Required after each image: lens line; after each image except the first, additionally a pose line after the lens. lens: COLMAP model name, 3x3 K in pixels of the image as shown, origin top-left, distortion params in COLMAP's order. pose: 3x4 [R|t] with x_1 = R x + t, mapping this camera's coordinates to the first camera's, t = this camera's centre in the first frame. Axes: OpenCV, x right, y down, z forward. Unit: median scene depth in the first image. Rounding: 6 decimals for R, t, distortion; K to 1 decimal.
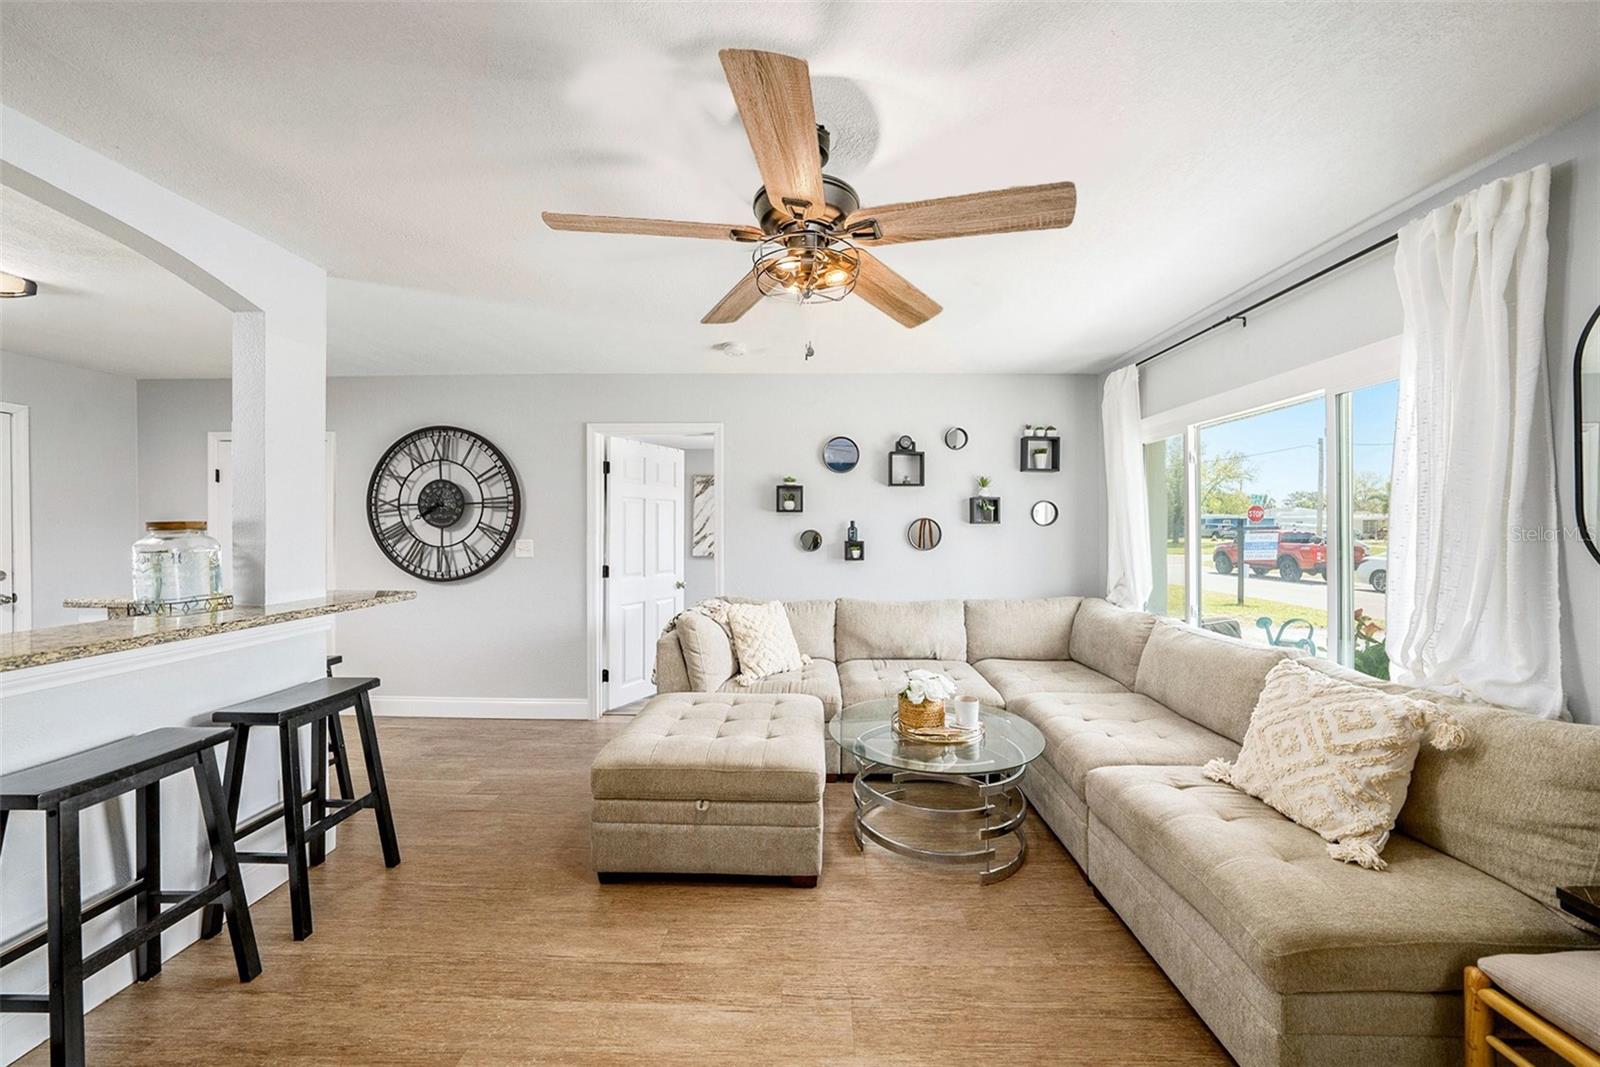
lens RADIAL K [[567.5, 0, 798.1], [0, 567.5, 526.7], [0, 0, 1]] dist [-0.036593, 0.009658]
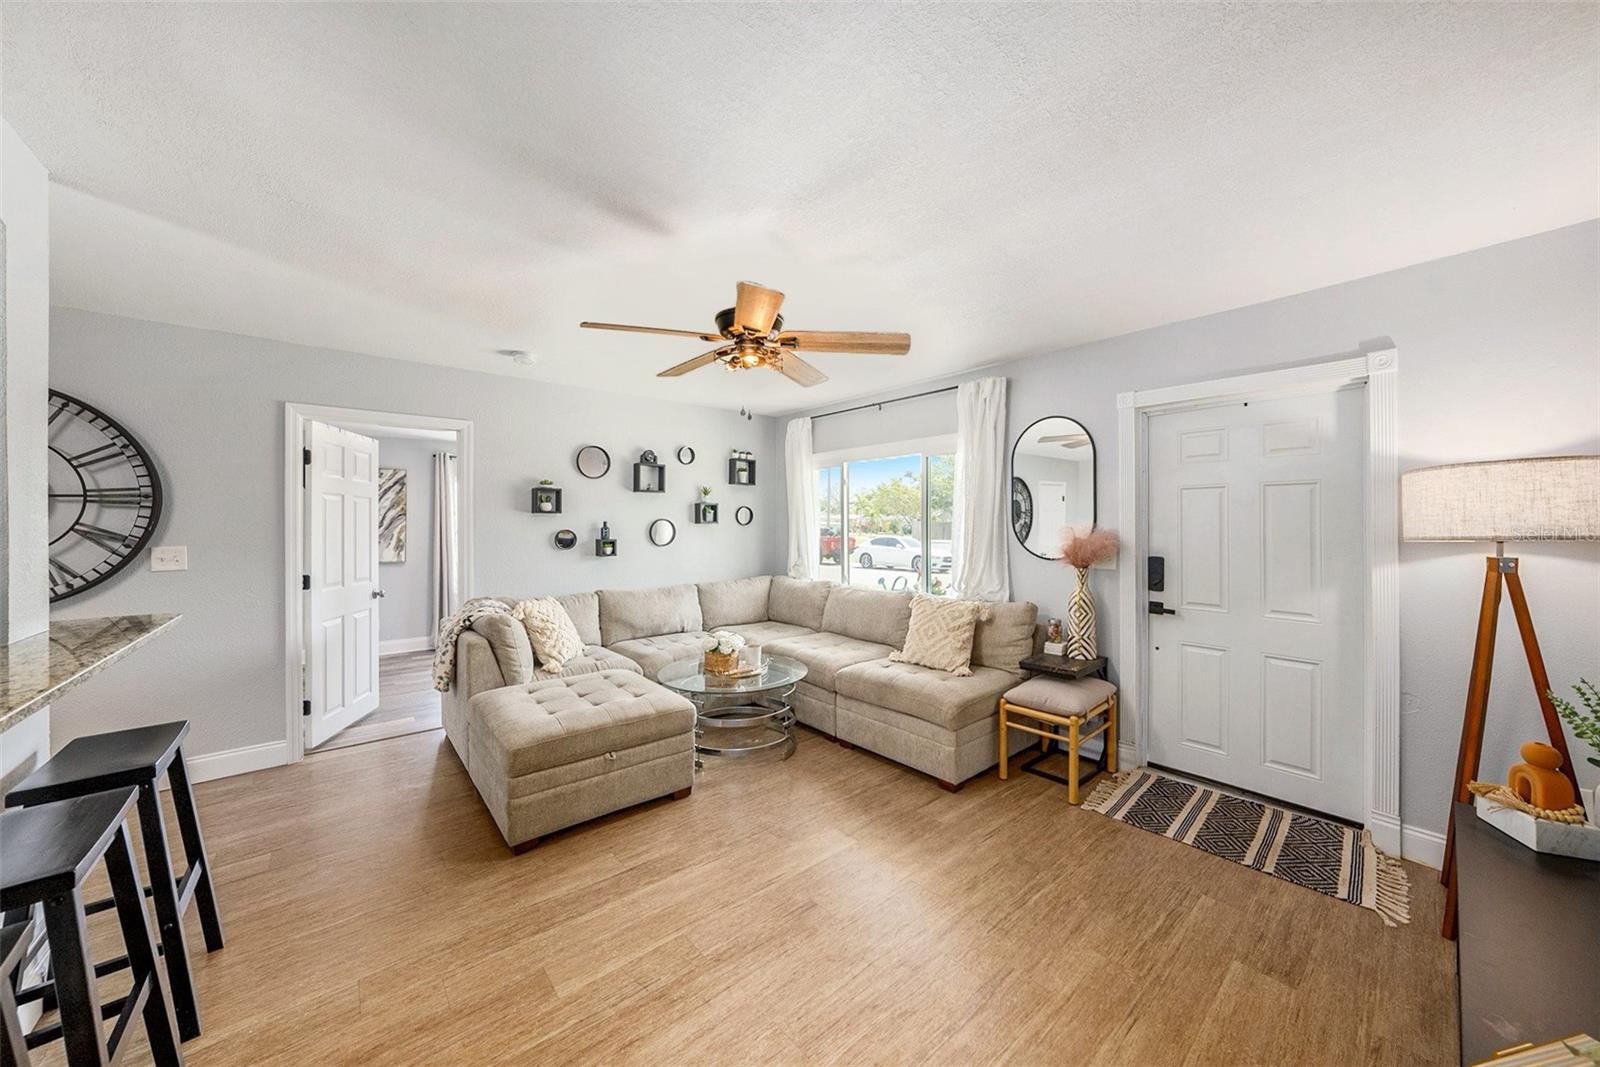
lens RADIAL K [[561.7, 0, 800.0], [0, 561.7, 533.5], [0, 0, 1]] dist [-0.019920, 0.000011]
pose [[0.748632, -0.013364, 0.662851, -0.377573], [0.003734, 0.999866, 0.015942, -0.003036], [-0.662976, -0.009460, 0.748581, -0.100768]]
